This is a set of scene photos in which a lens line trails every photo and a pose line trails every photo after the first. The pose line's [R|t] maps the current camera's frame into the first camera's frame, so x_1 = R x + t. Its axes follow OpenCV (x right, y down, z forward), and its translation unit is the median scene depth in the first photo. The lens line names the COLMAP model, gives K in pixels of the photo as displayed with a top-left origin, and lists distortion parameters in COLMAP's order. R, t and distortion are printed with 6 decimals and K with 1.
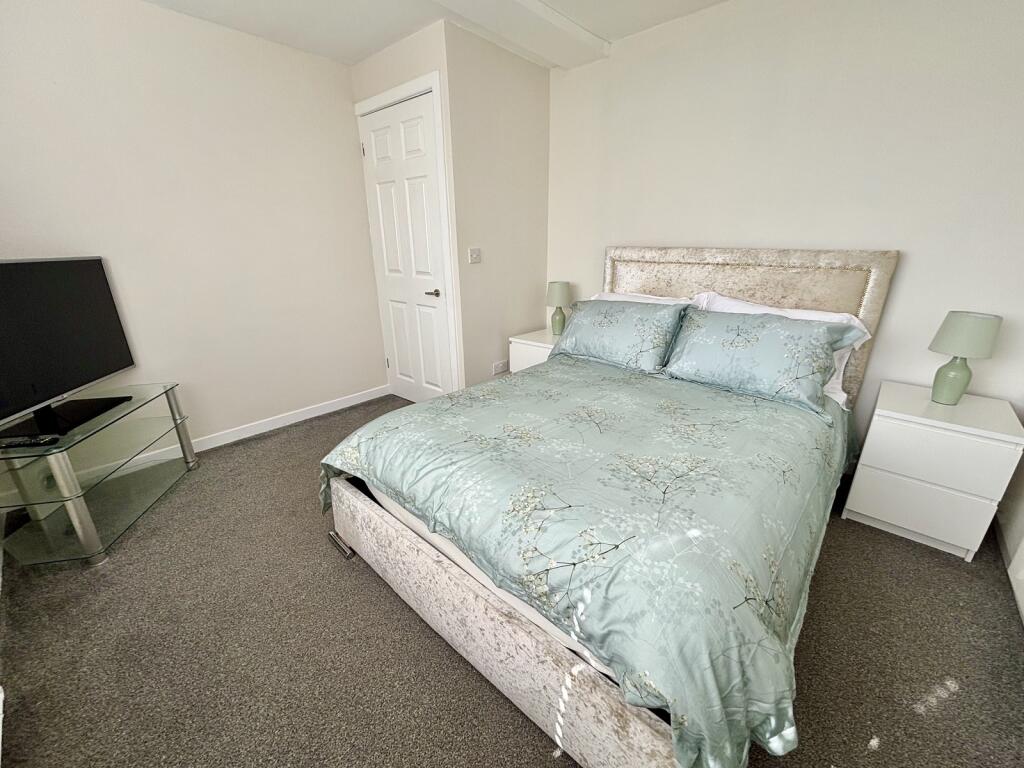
lens RADIAL K [[410.7, 0, 508.9], [0, 410.7, 383.9], [0, 0, 1]] dist [-0.003864, -0.000326]
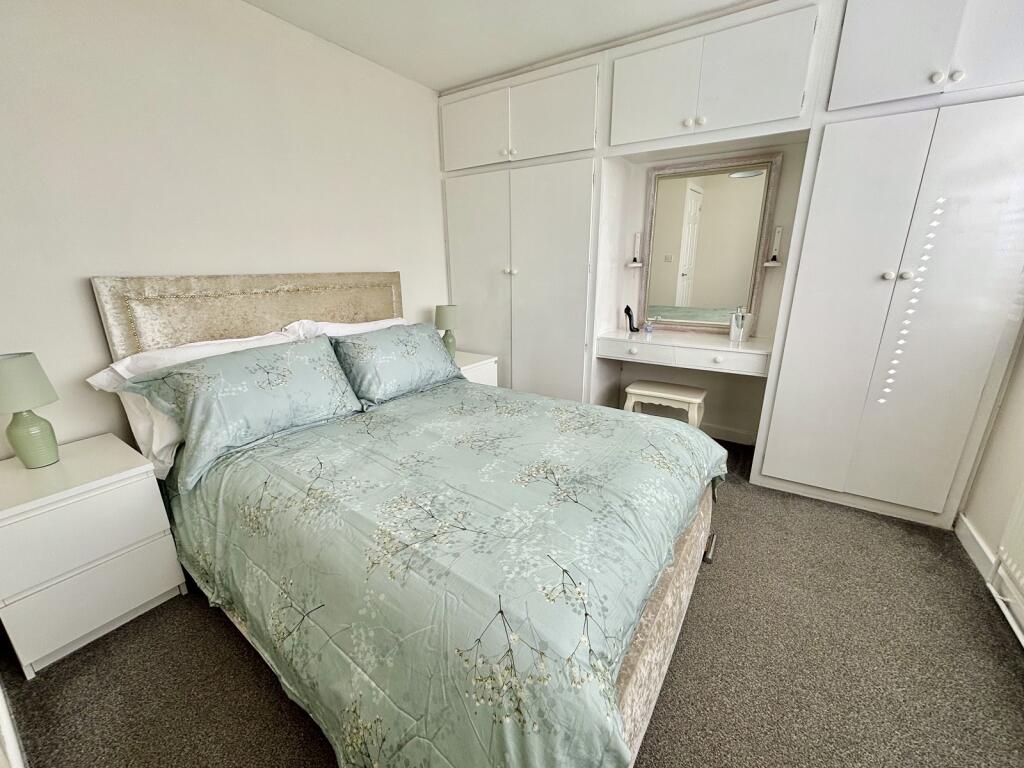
lens RADIAL K [[410.7, 0, 509.1], [0, 410.7, 383.5], [0, 0, 1]] dist [-0.003864, -0.000326]
pose [[-0.146942, -0.266396, 0.952597, -0.559566], [0.334603, 0.892889, 0.301313, -0.250968], [-0.930832, 0.363017, -0.042066, 0.754408]]
